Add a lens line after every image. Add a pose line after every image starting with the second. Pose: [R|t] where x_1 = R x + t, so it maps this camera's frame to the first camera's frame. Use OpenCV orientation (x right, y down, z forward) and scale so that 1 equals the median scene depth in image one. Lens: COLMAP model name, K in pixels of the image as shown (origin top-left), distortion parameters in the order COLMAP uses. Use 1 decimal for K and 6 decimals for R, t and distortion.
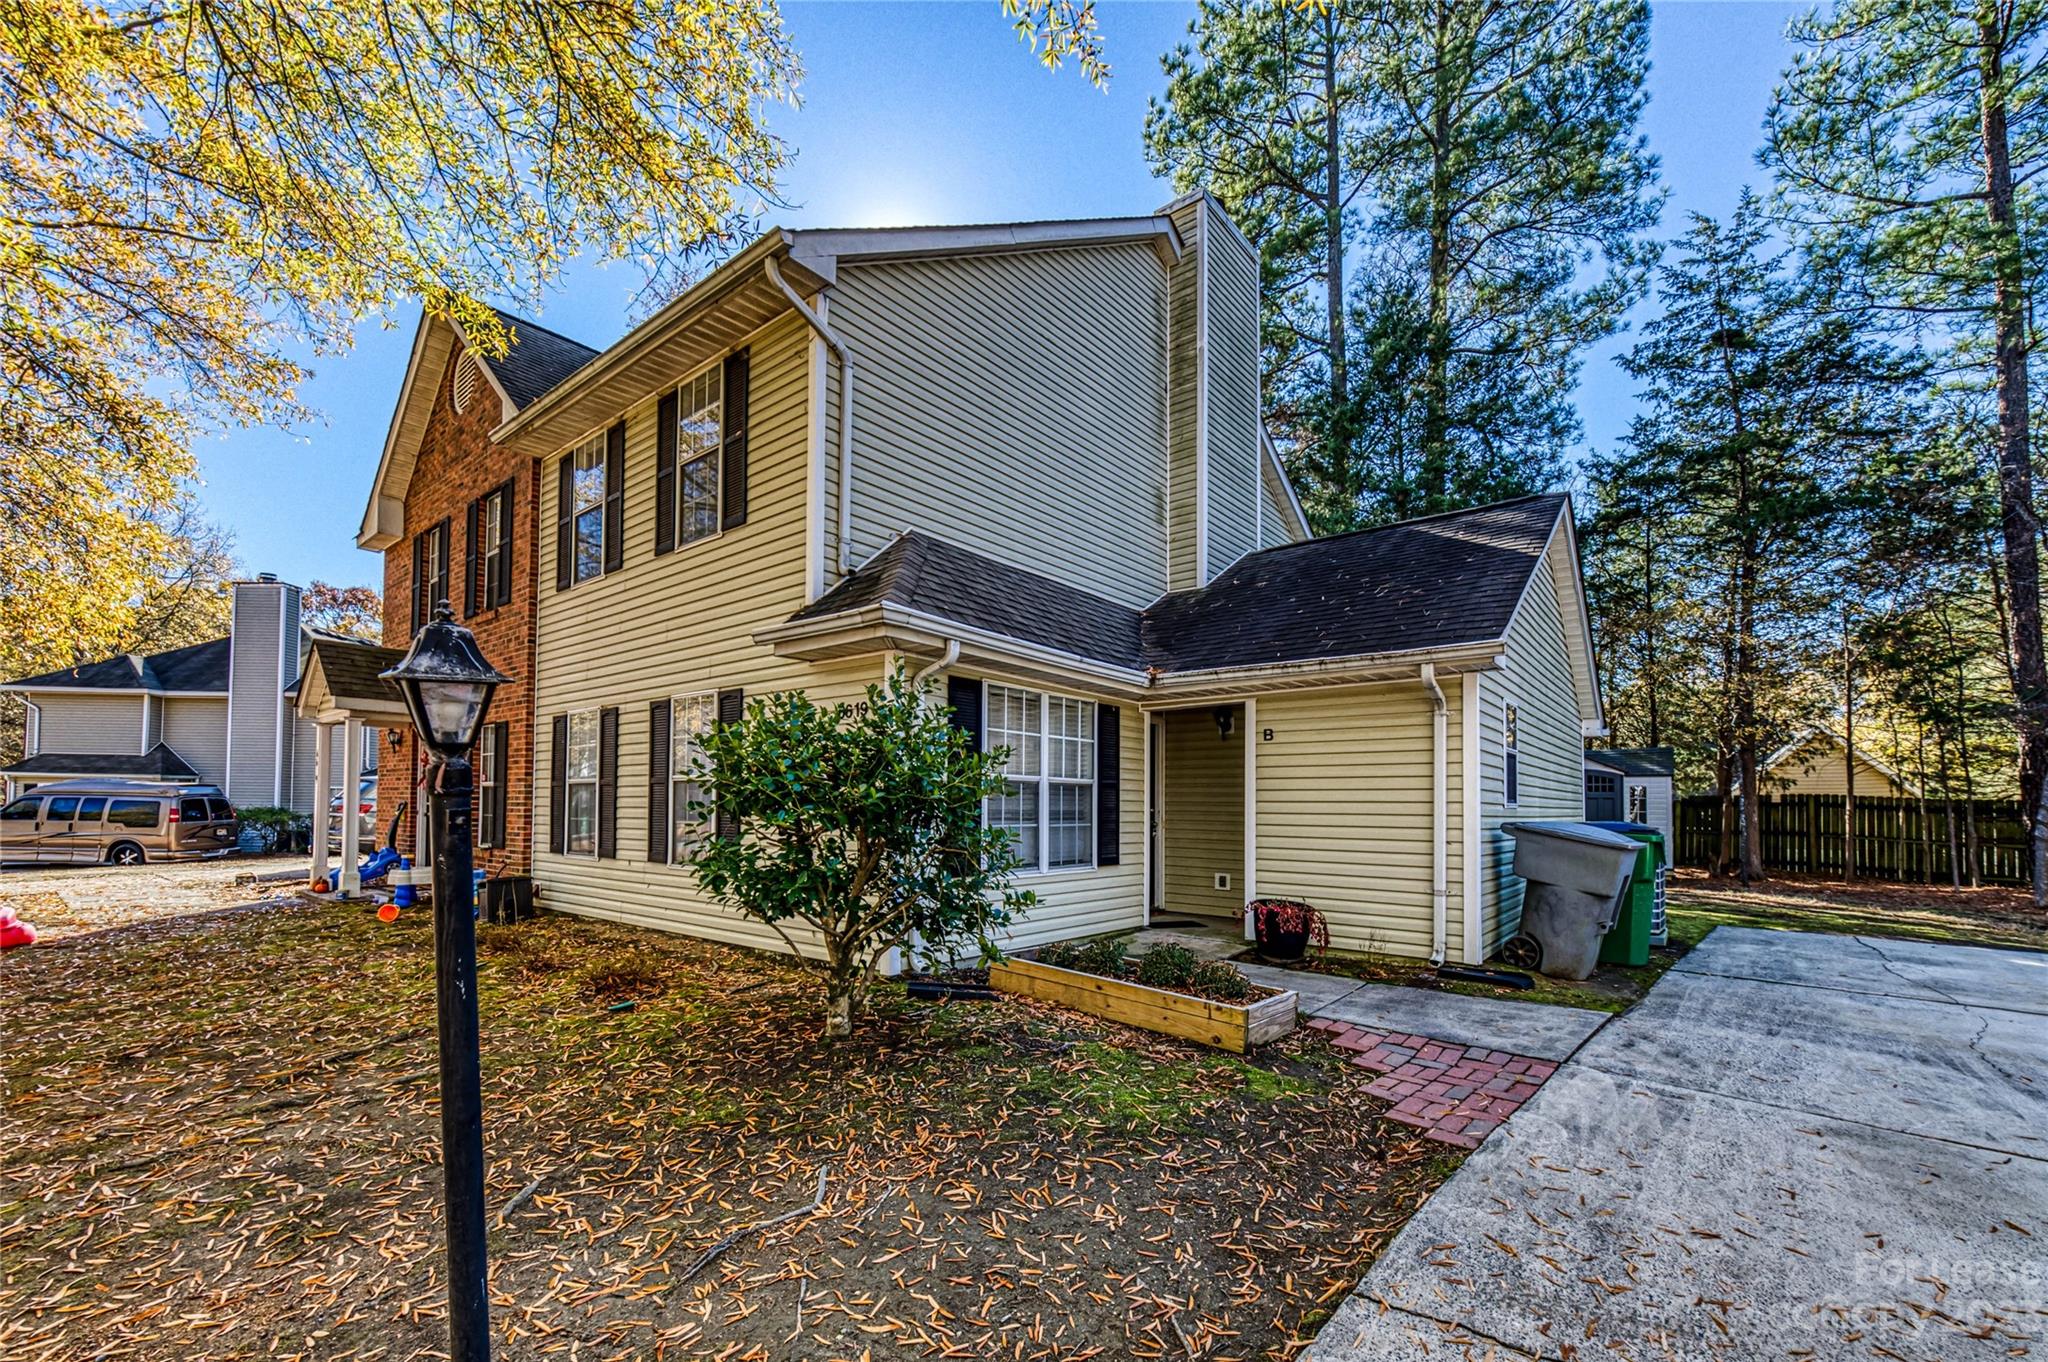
lens RADIAL K [[823.7, 0, 1032.1], [0, 823.7, 766.8], [0, 0, 1]] dist [0.005442, -0.001924]
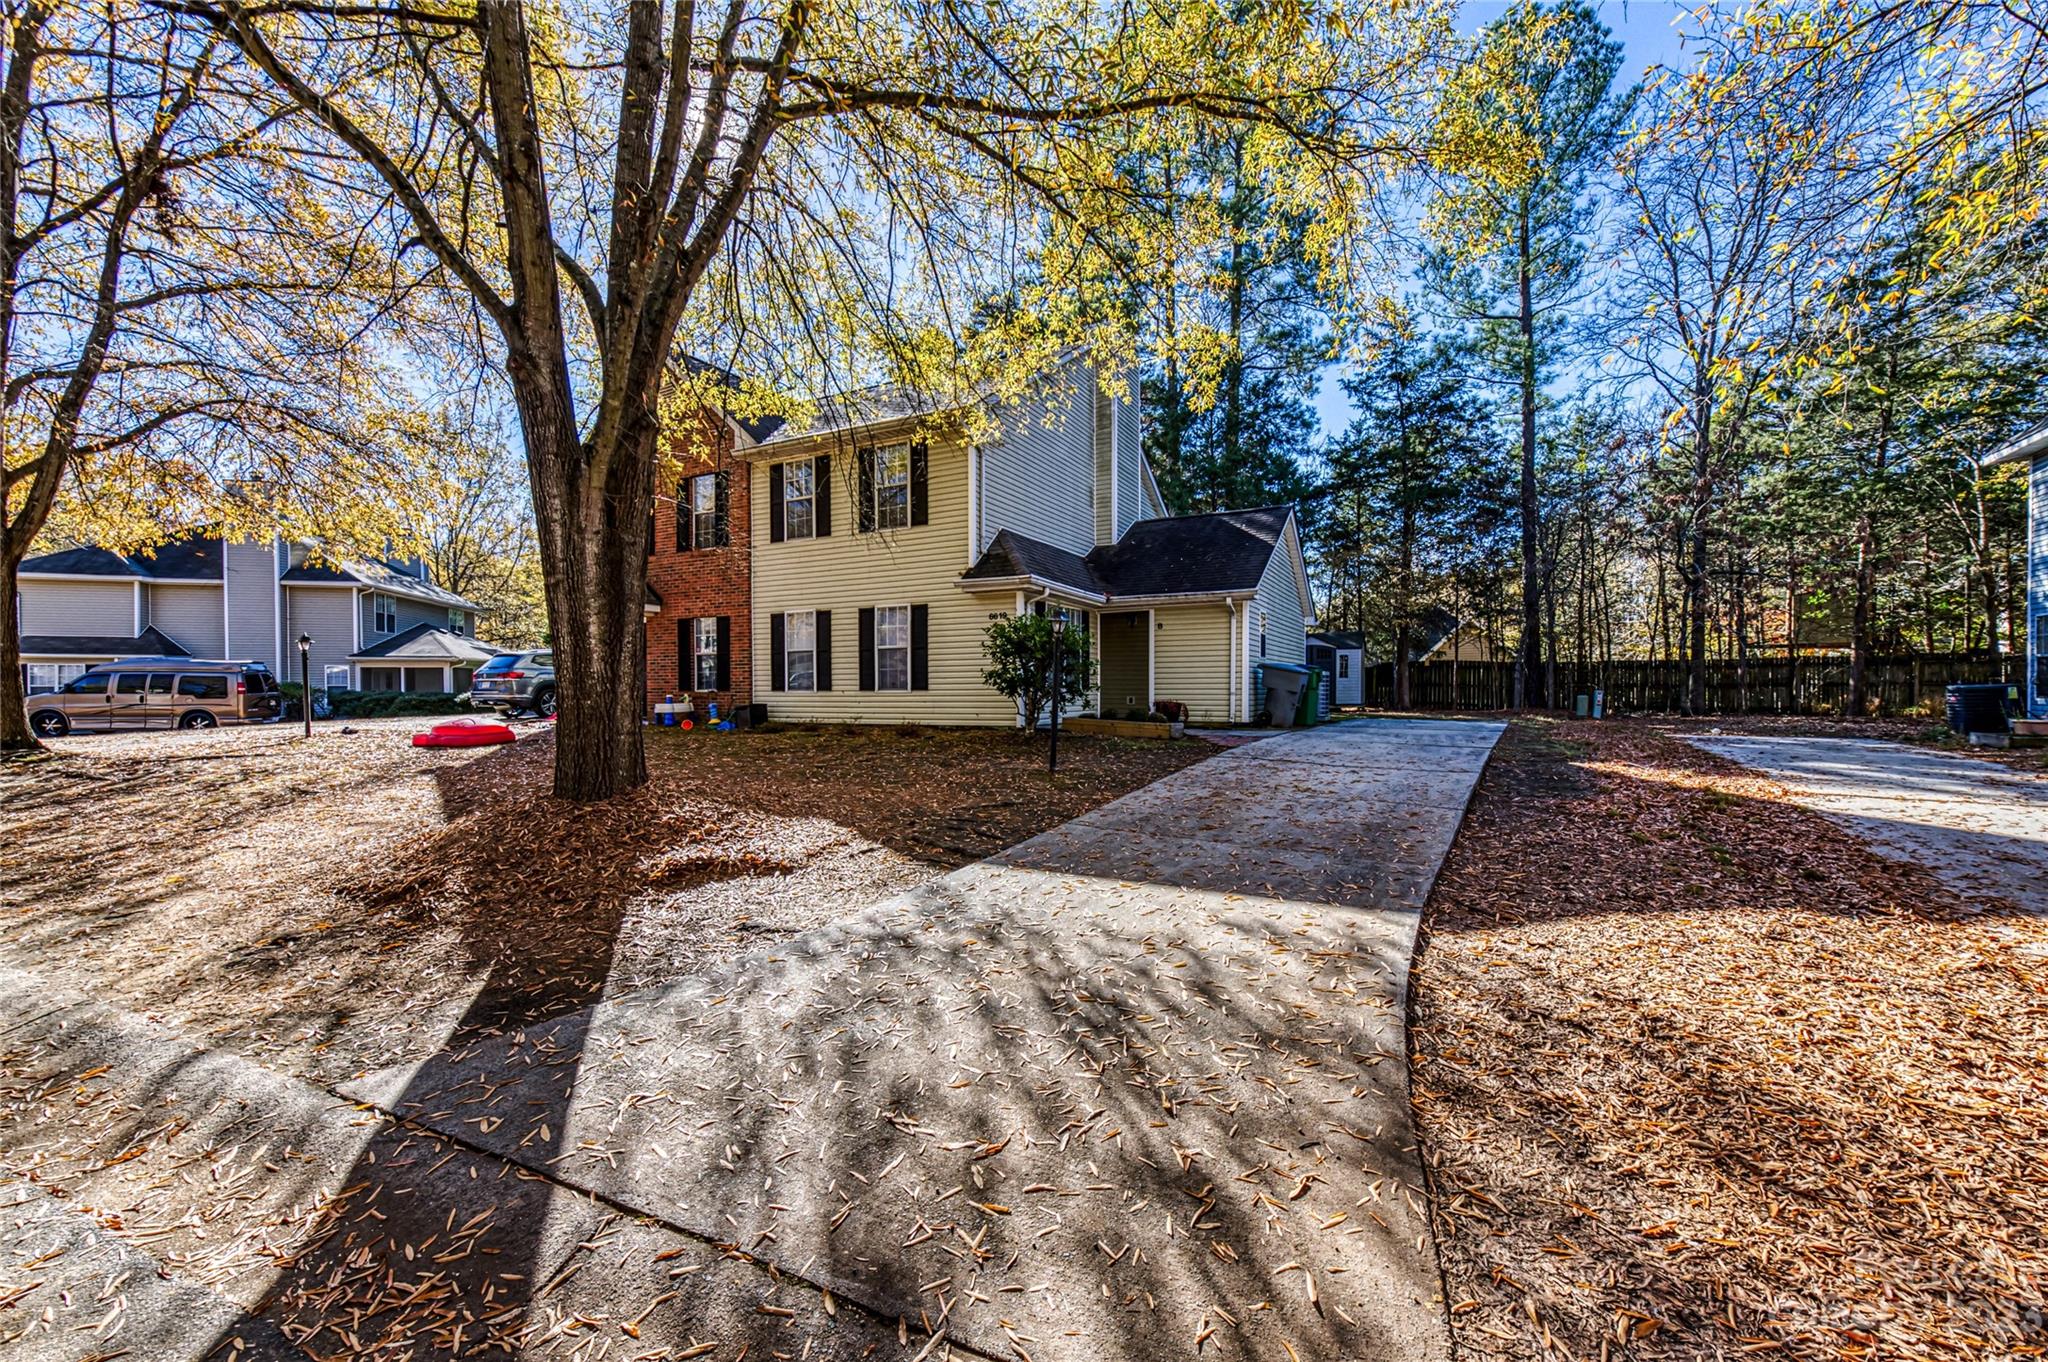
lens RADIAL K [[823.7, 0, 1024.3], [0, 823.7, 682.2], [0, 0, 1]] dist [0.005442, -0.001924]
pose [[0.978087, -0.012801, 0.207801, -0.352307], [0.004262, 0.999130, 0.041488, 0.012649], [-0.208152, -0.039693, 0.977291, -0.717185]]
